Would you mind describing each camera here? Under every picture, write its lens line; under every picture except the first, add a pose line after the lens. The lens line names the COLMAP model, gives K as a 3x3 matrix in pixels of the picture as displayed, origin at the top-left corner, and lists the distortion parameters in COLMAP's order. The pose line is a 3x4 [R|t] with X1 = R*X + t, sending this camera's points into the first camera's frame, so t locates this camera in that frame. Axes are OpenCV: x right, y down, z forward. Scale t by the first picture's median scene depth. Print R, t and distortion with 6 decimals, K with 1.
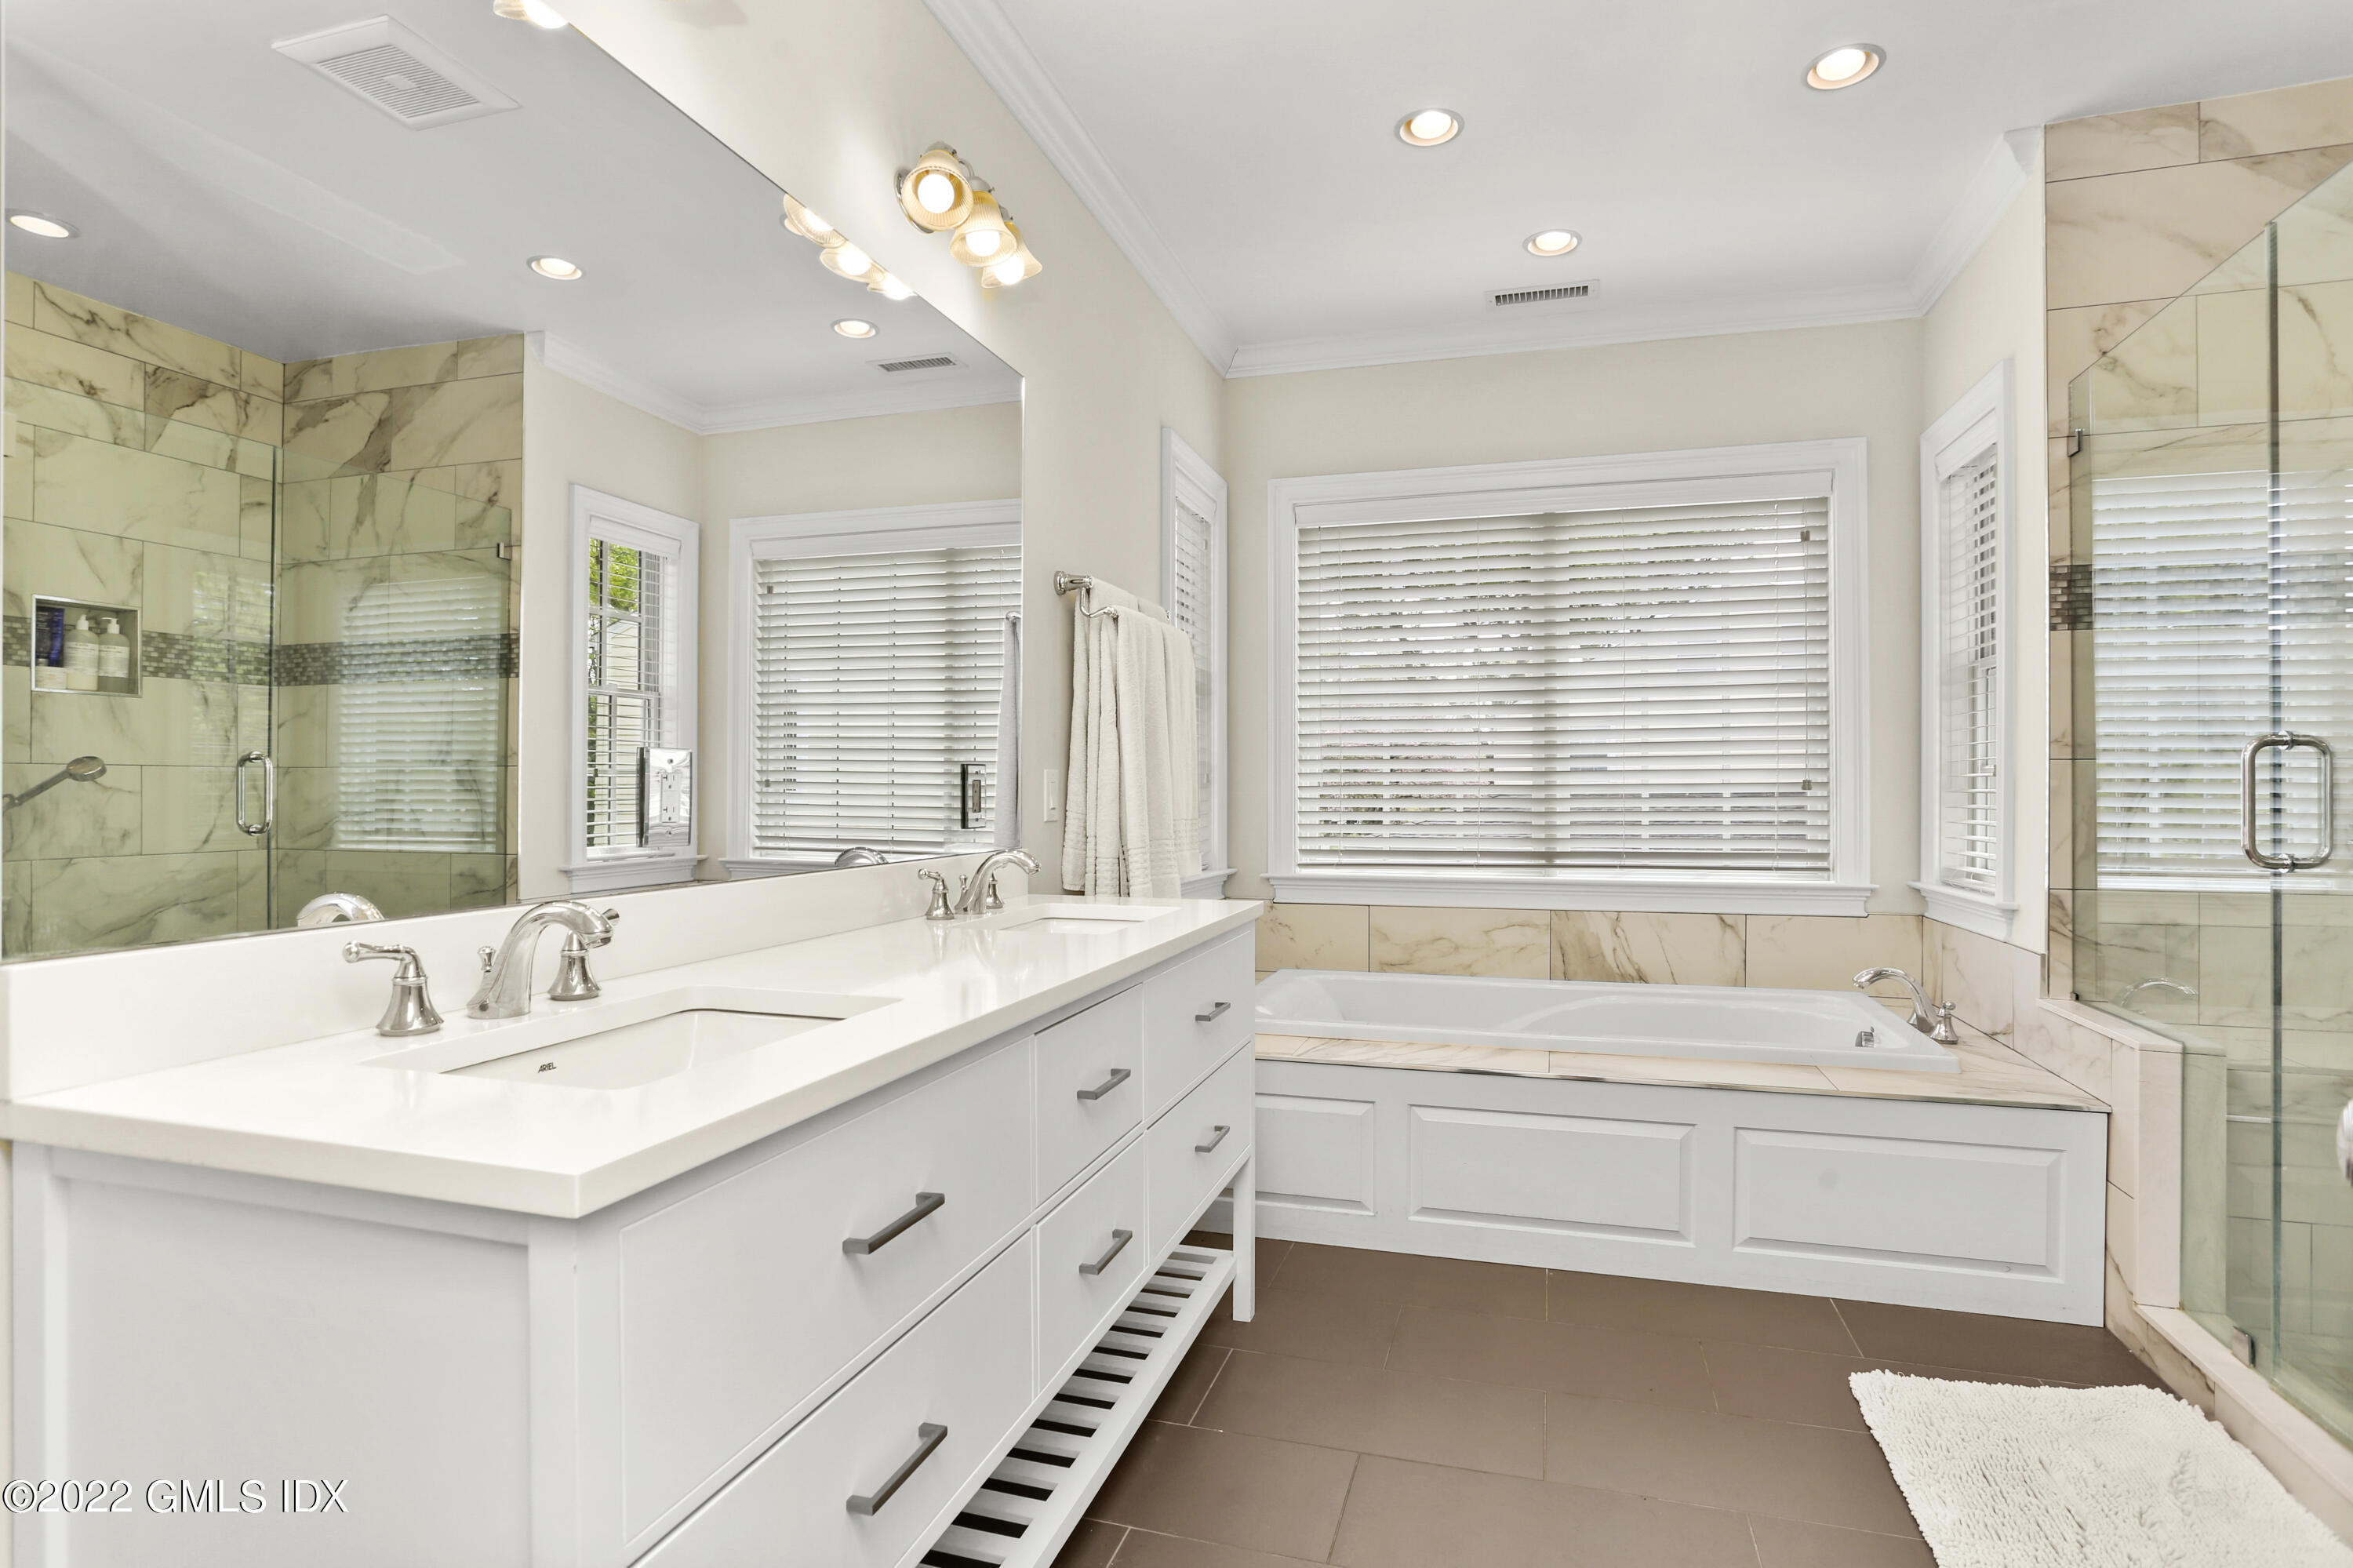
lens RADIAL K [[1165.5, 0, 1179.3], [0, 1165.5, 783.3], [0, 0, 1]] dist [-0.051330, 0.024702]
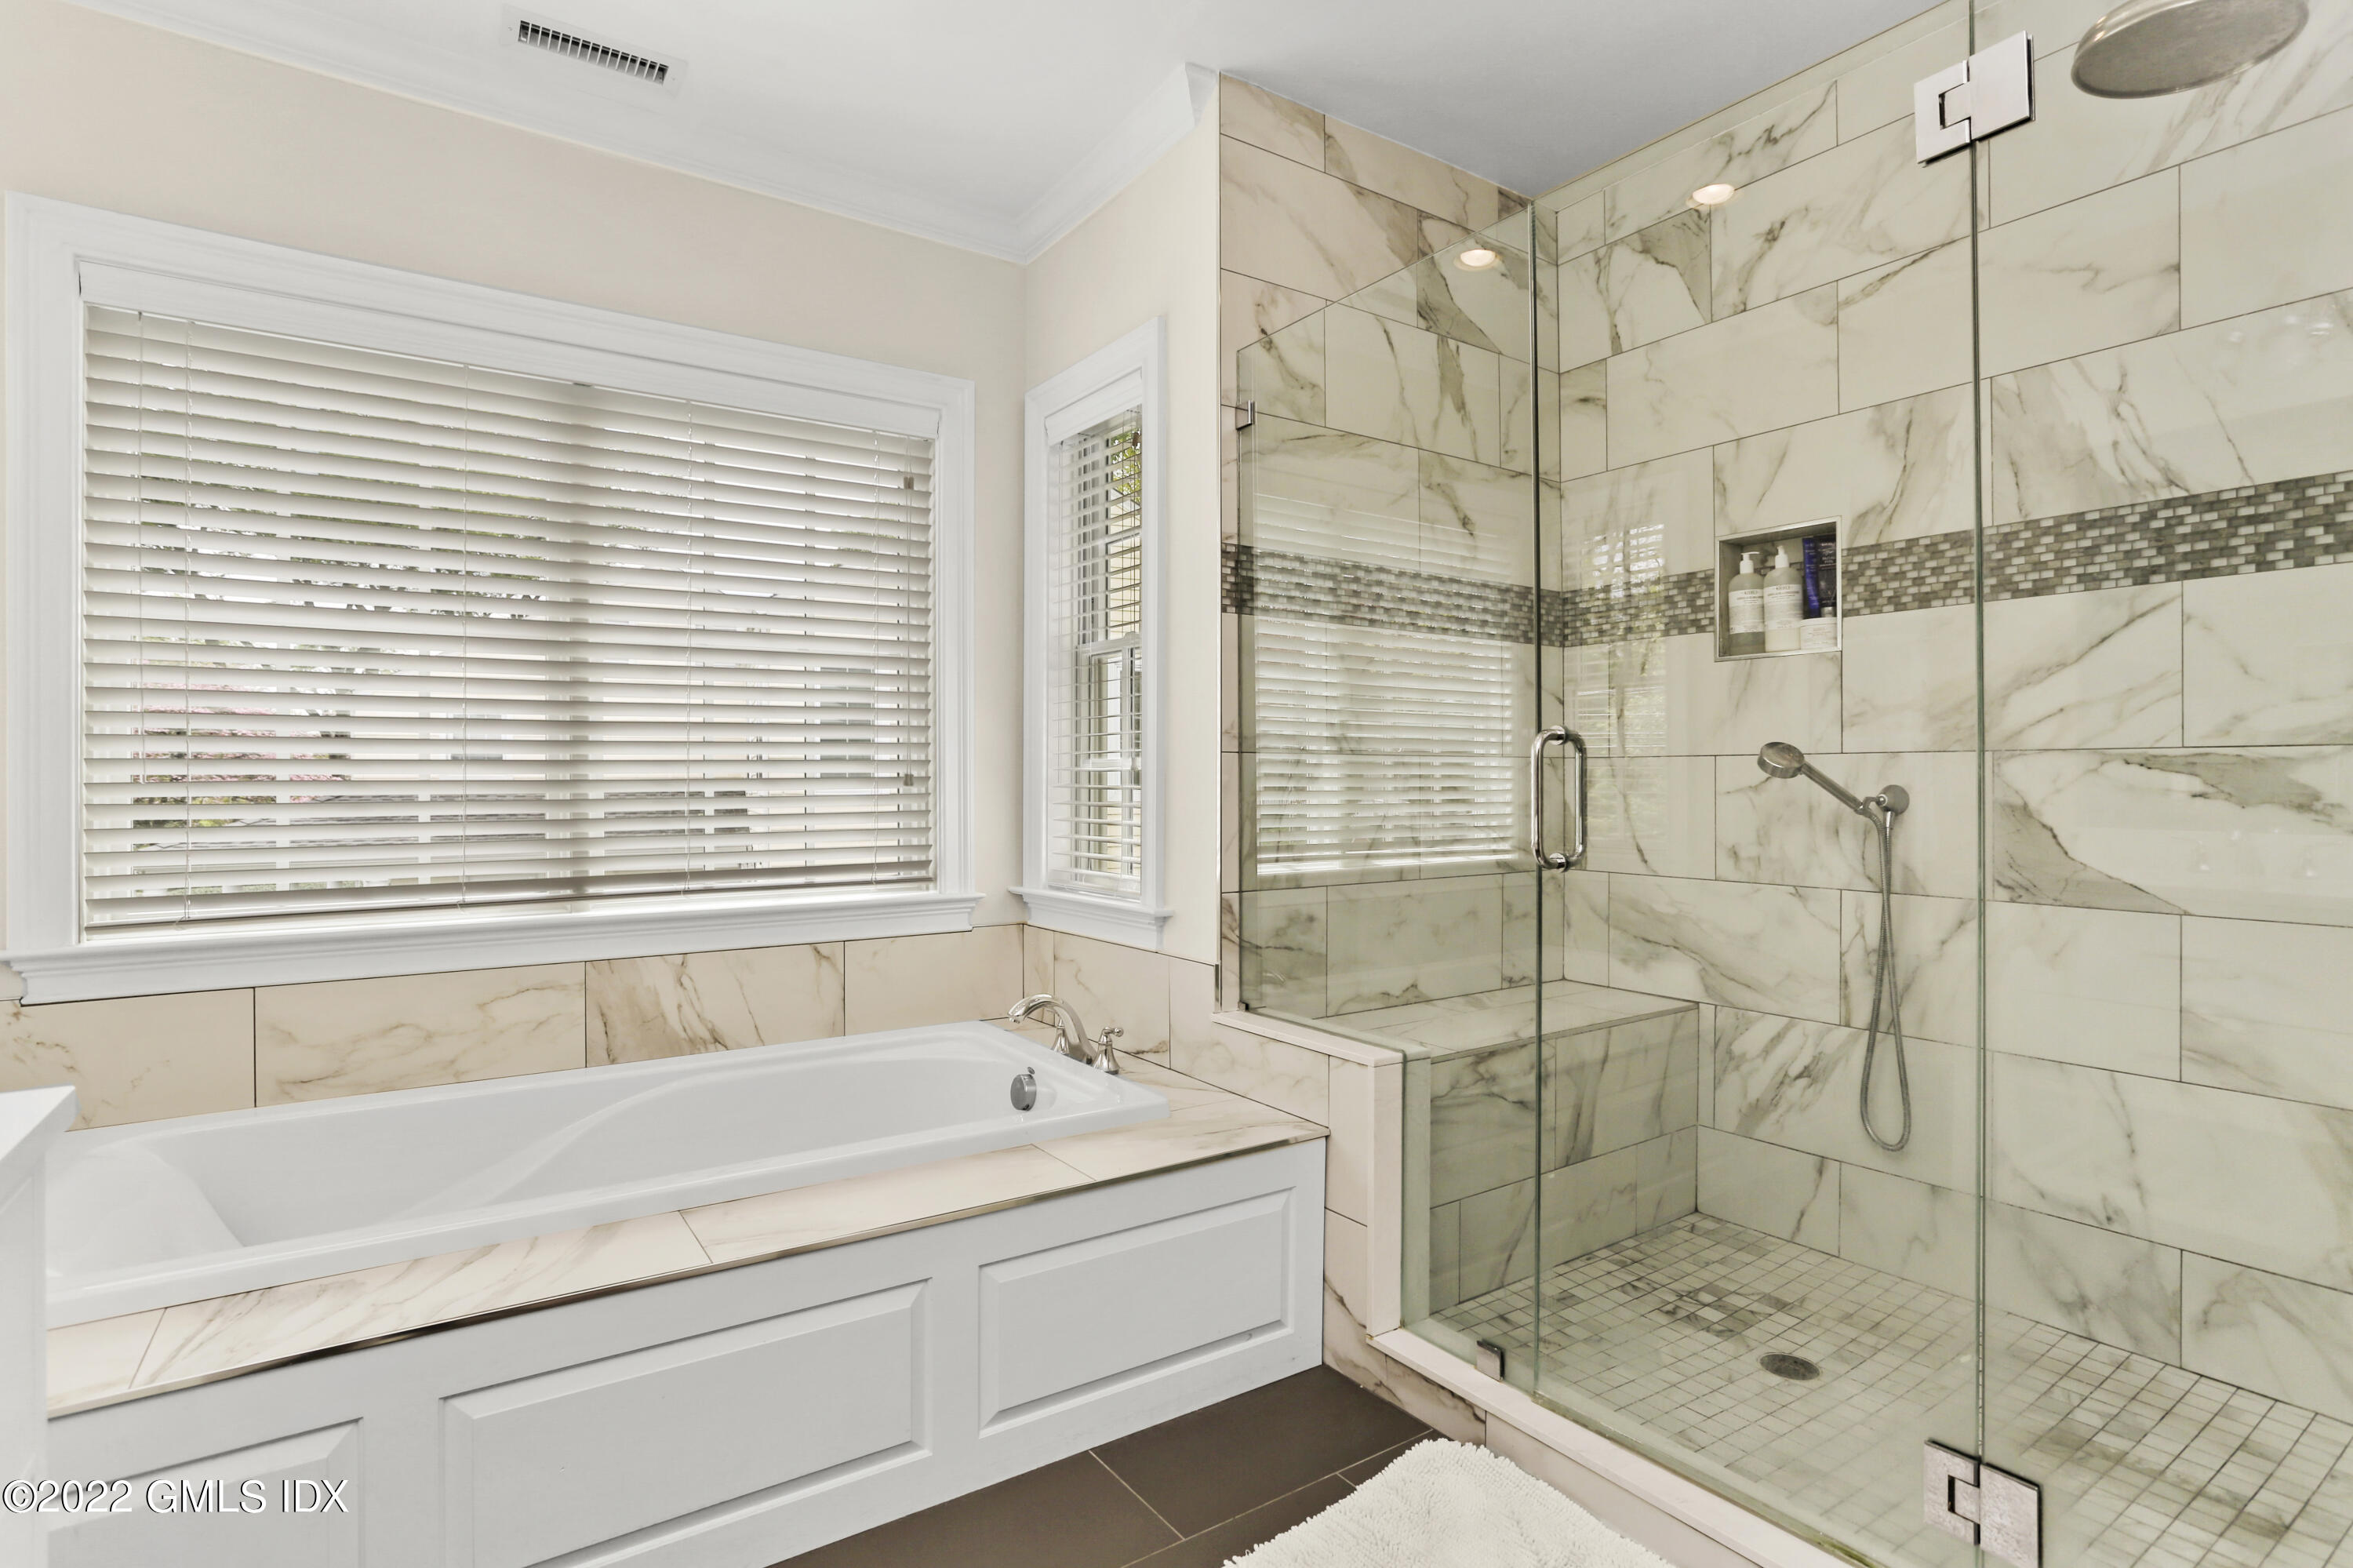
lens RADIAL K [[1165.5, 0, 1179.3], [0, 1165.5, 783.3], [0, 0, 1]] dist [-0.051330, 0.024702]
pose [[0.618372, -0.004355, 0.785874, 0.003360], [-0.000423, 0.999983, 0.005874, -0.001421], [-0.785886, -0.003965, 0.618359, 0.445028]]
